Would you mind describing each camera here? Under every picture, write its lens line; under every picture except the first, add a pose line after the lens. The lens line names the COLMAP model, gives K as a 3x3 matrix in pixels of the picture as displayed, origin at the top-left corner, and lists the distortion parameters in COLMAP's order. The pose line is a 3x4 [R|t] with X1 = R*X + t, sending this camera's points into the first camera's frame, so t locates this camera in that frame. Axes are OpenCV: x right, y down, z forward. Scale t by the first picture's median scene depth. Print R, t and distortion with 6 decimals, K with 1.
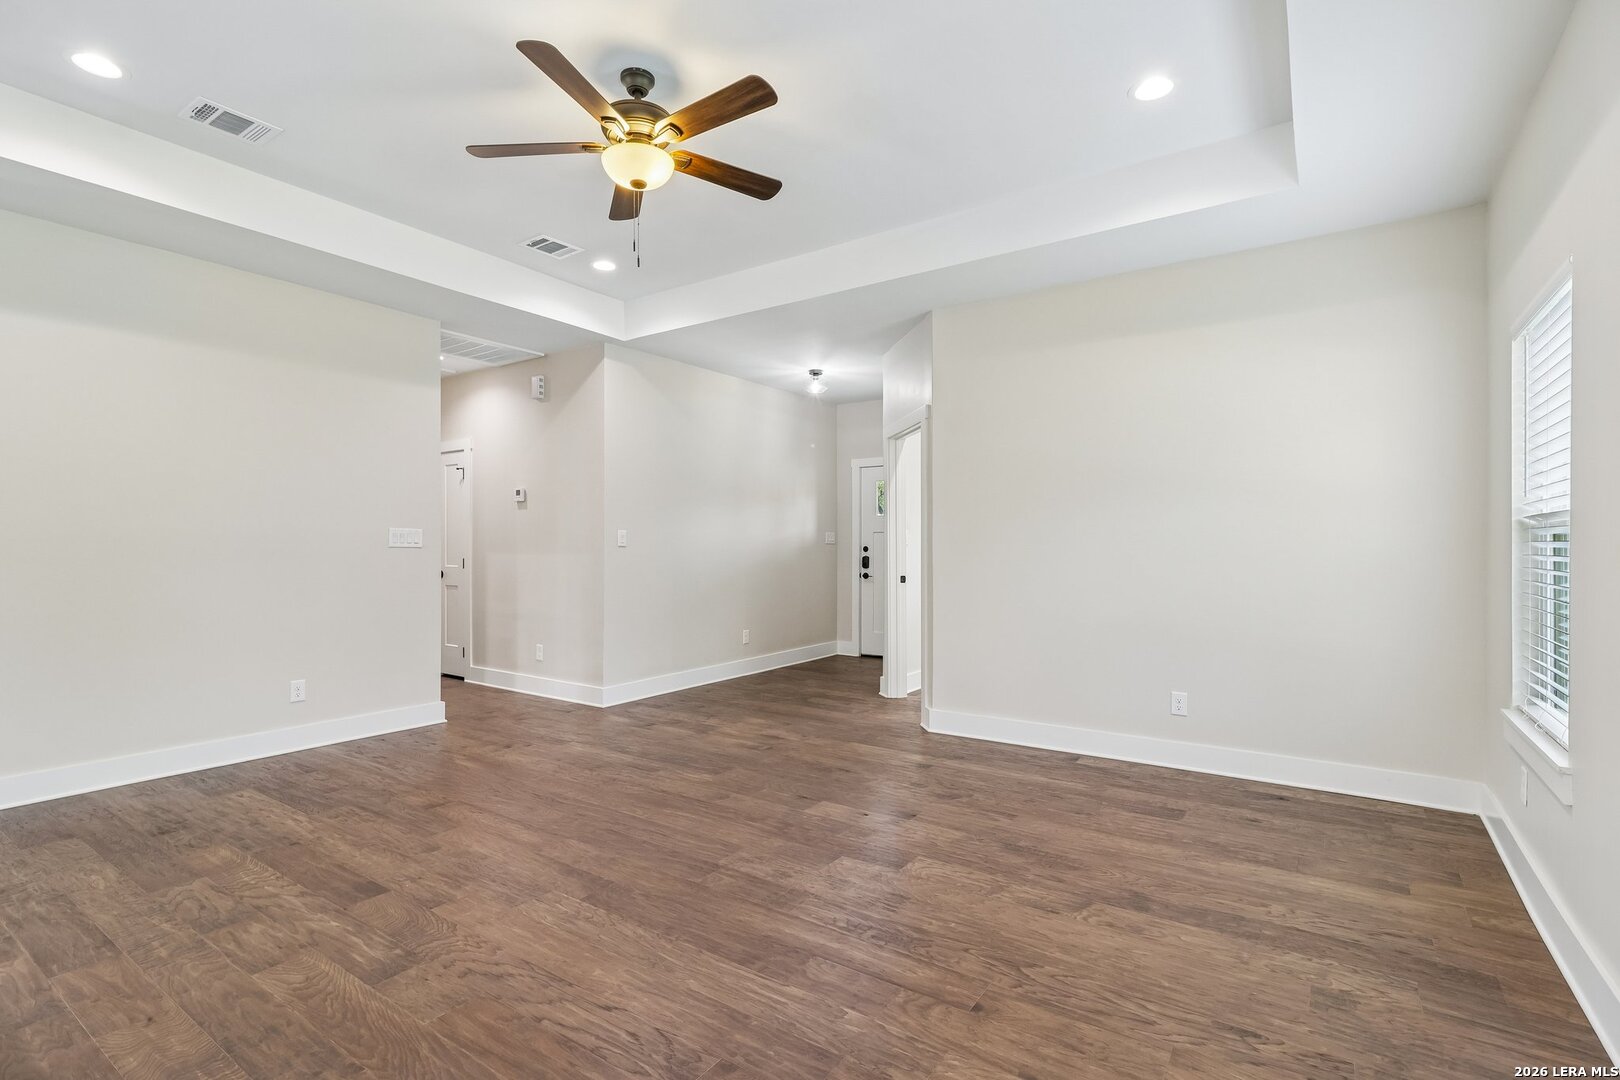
lens RADIAL K [[760.8, 0, 806.5], [0, 760.8, 546.1], [0, 0, 1]] dist [0.001511, 0.000250]
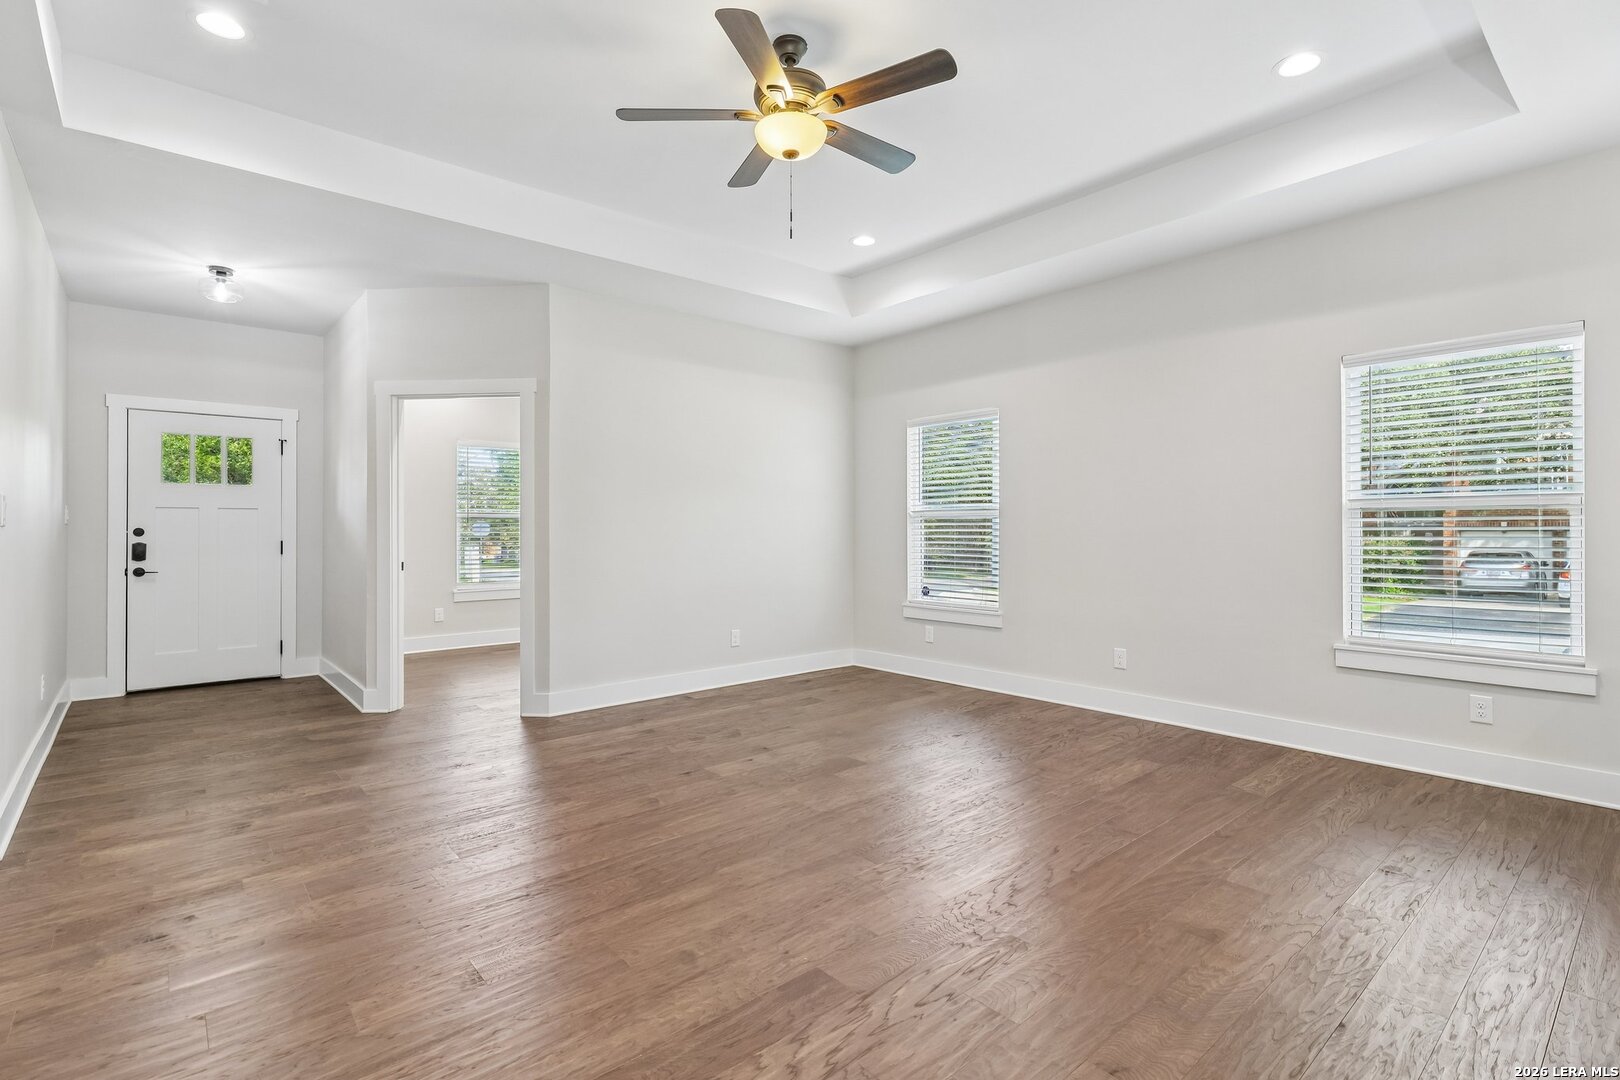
lens RADIAL K [[760.8, 0, 807.4], [0, 760.8, 528.3], [0, 0, 1]] dist [0.001511, 0.000250]
pose [[0.248447, -0.001431, 0.968644, -0.927753], [0.003888, 0.999992, 0.000480, 0.005536], [-0.968638, 0.003647, 0.248451, 0.585504]]
